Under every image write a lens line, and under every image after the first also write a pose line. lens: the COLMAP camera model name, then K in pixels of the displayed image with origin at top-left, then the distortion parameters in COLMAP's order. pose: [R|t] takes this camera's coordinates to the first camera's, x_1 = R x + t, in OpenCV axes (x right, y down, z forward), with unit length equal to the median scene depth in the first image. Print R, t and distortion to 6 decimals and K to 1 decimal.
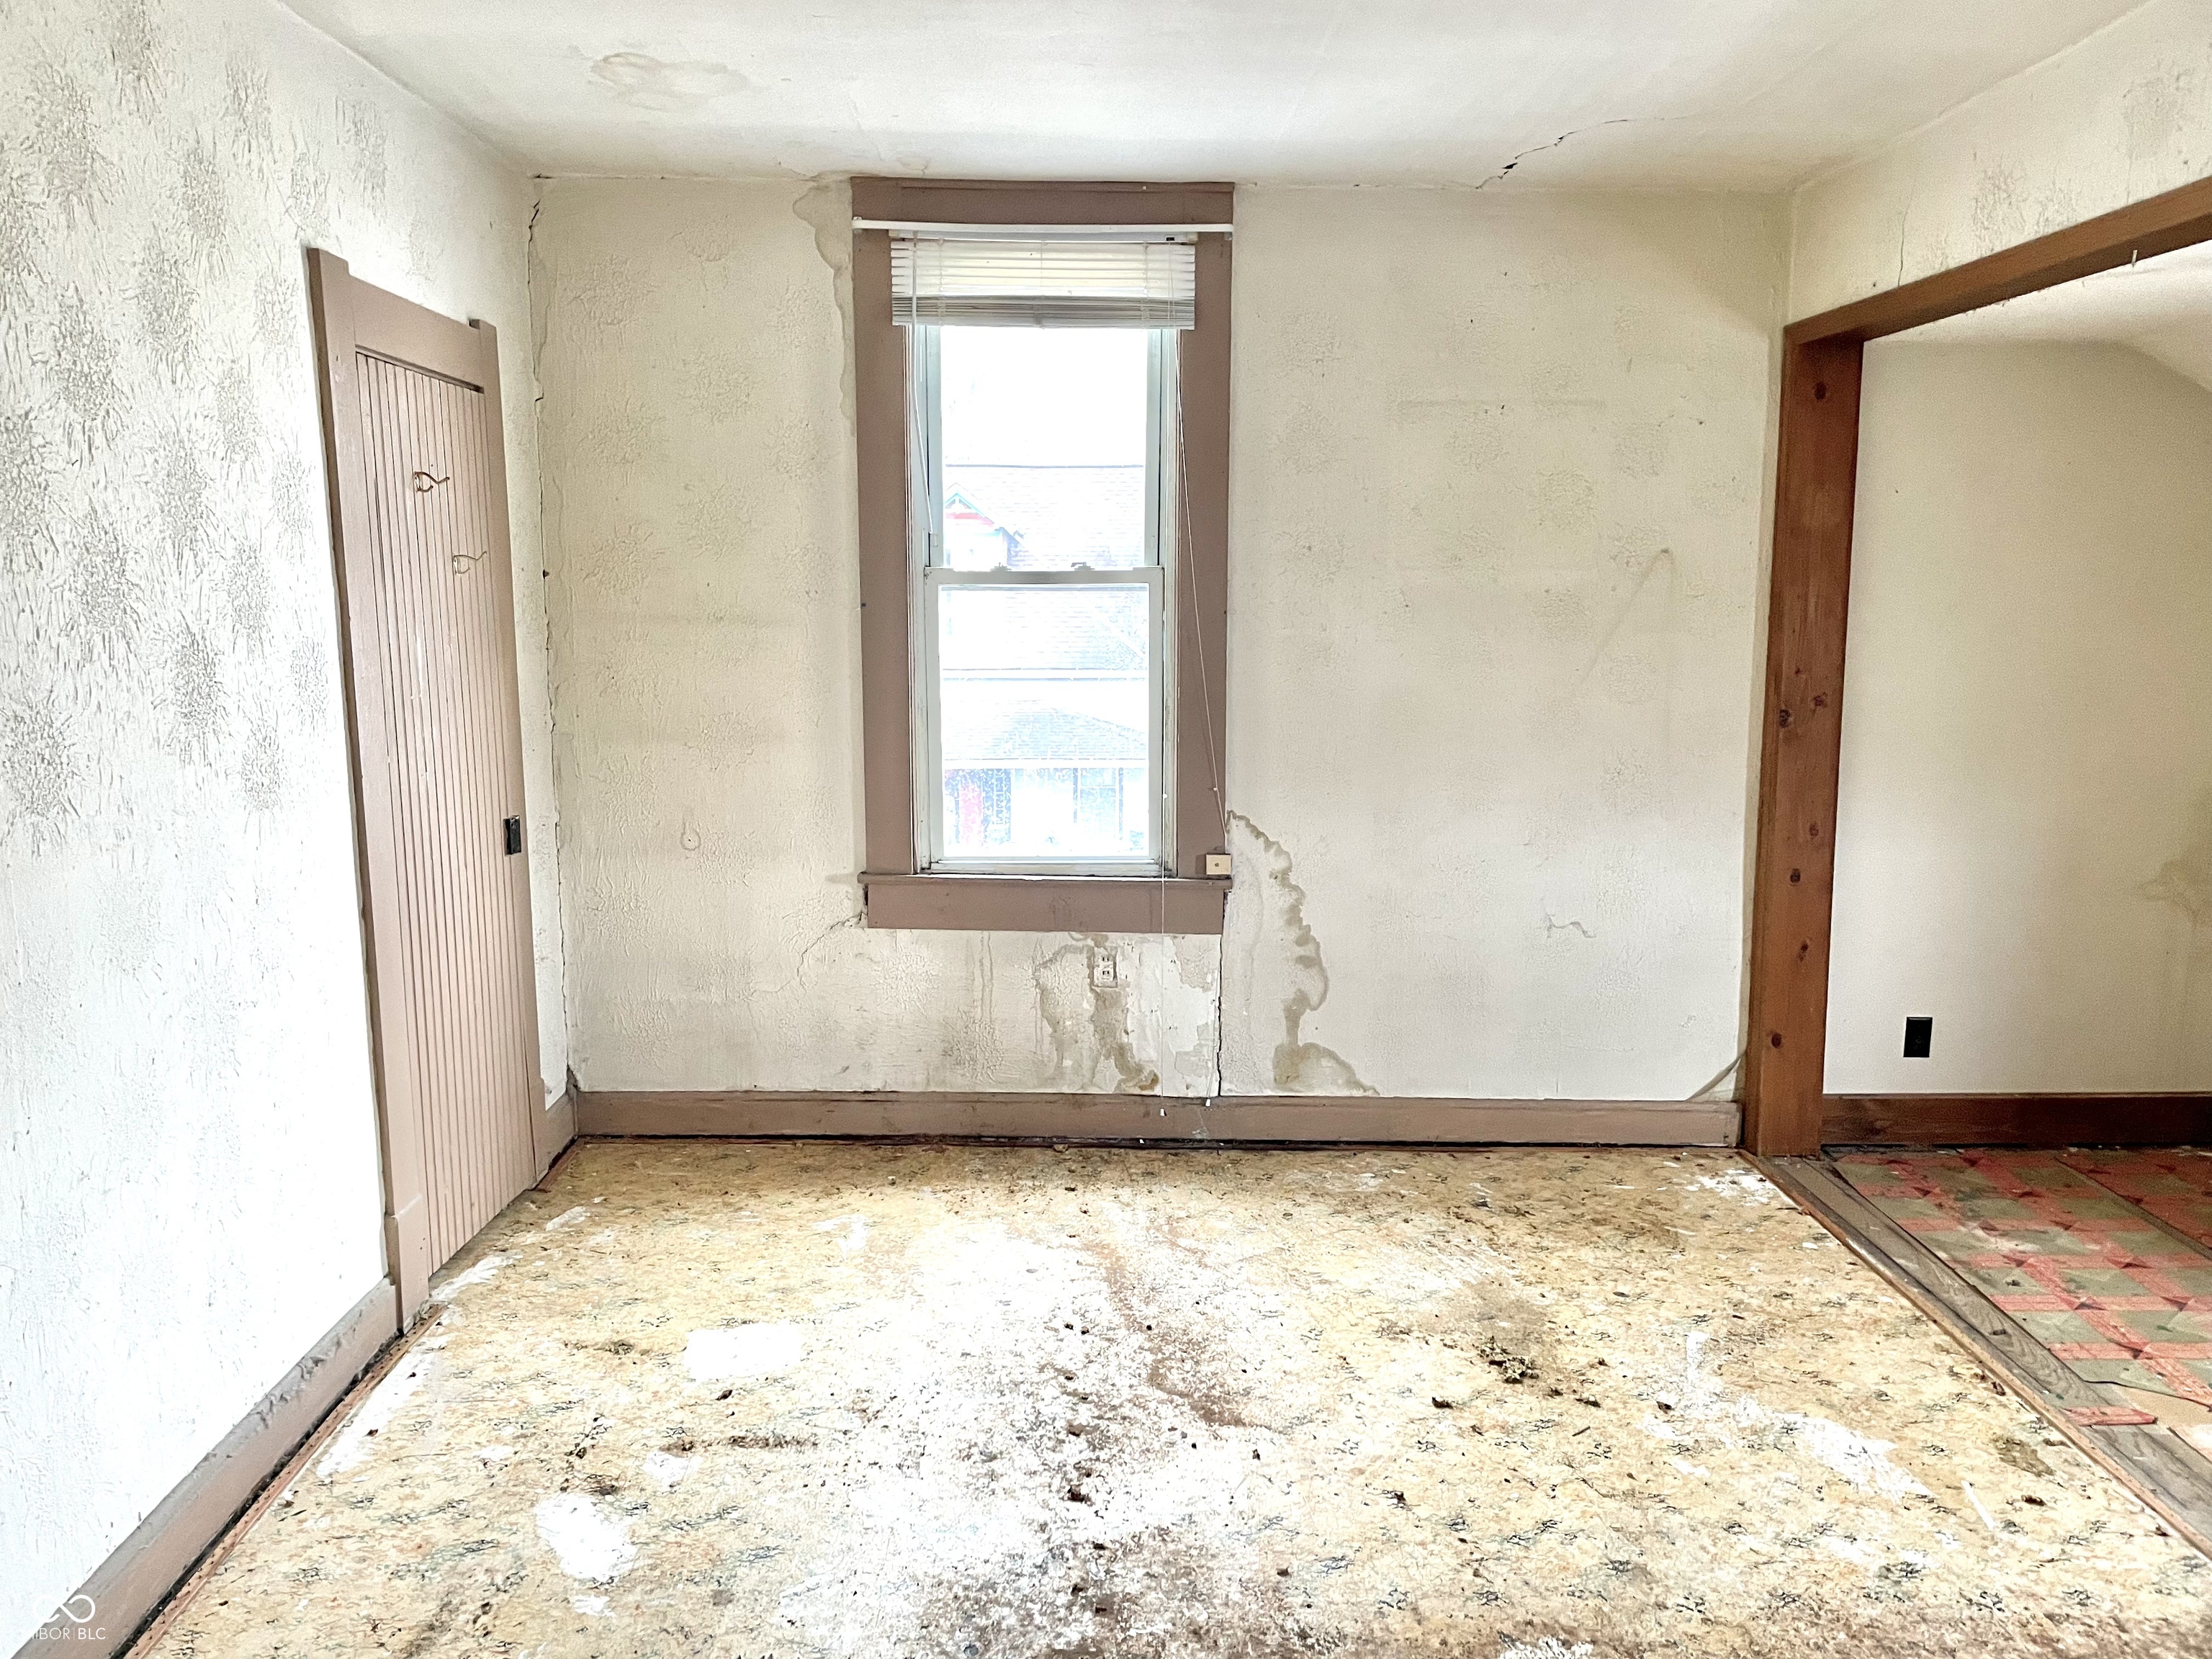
lens RADIAL K [[1700.1, 0, 1099.9], [0, 1700.1, 837.4], [0, 0, 1]] dist [0.096388, -0.118491]
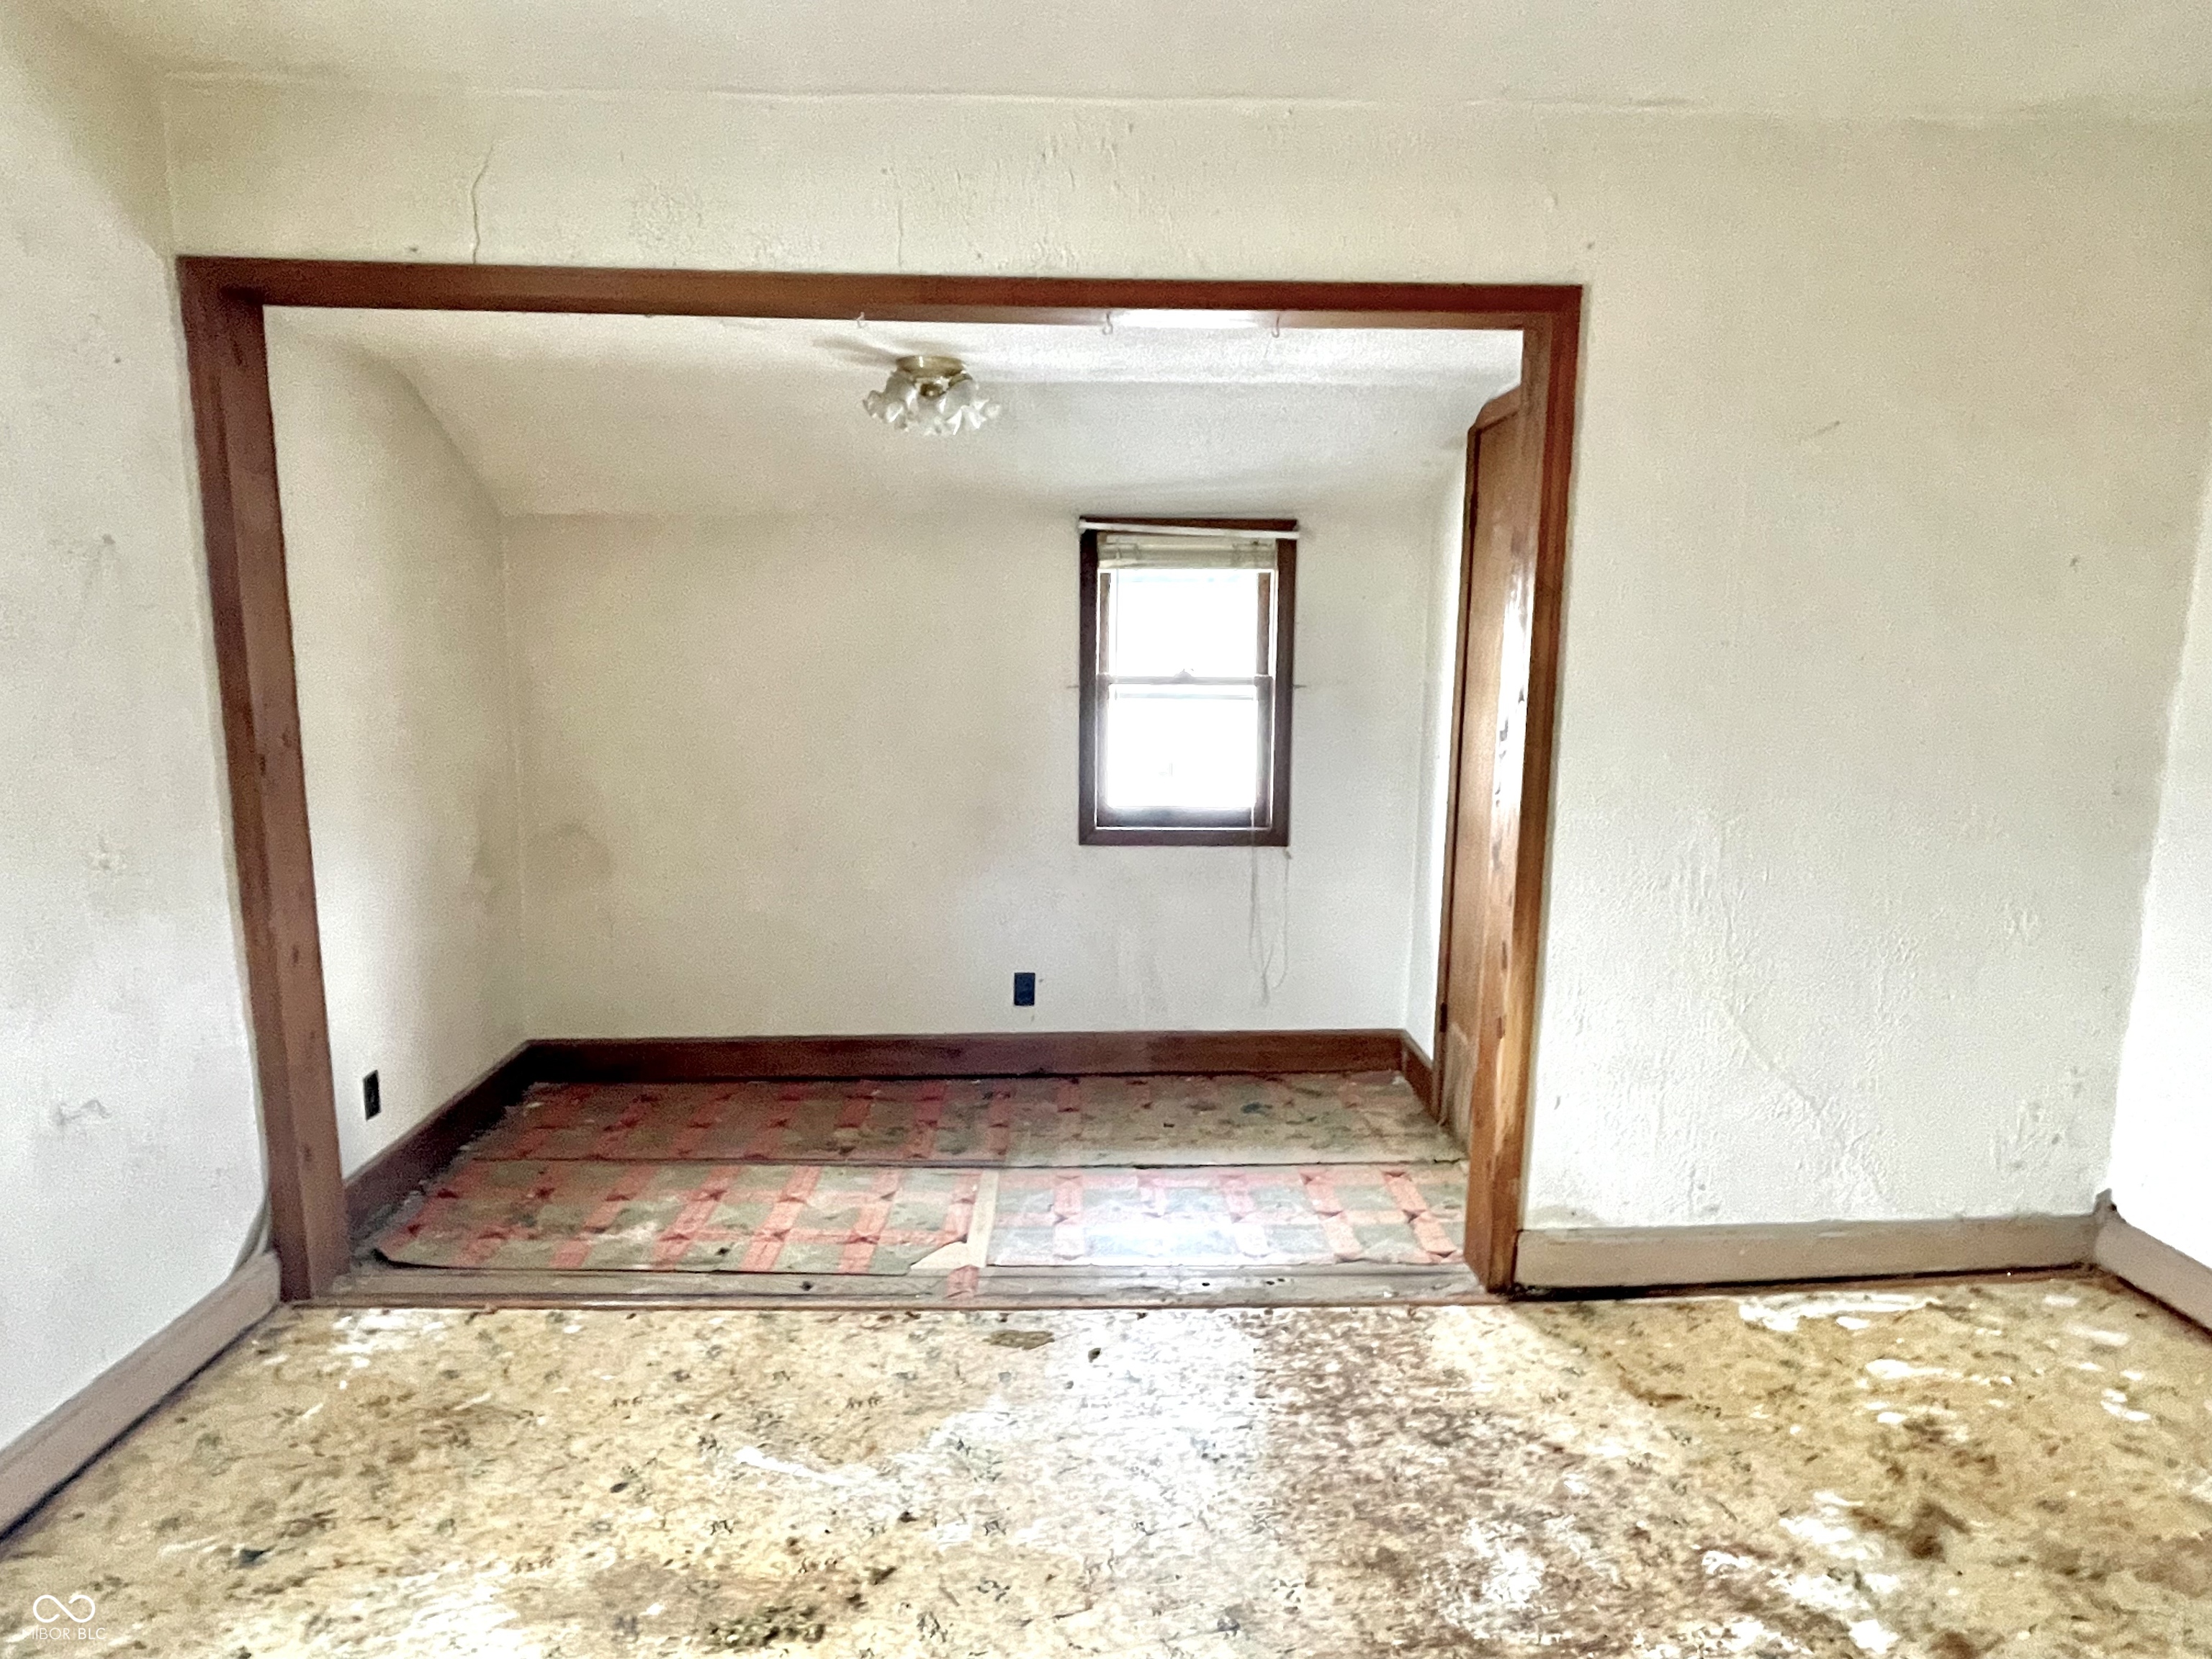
lens RADIAL K [[1312.8, 0, 1104.8], [0, 1312.8, 839.3], [0, 0, 1]] dist [-0.006539, -0.003578]
pose [[-0.011110, -0.150912, 0.988485, -0.226583], [0.137402, 0.978938, 0.150999, -0.078677], [-0.990453, 0.137497, 0.009860, 0.659957]]
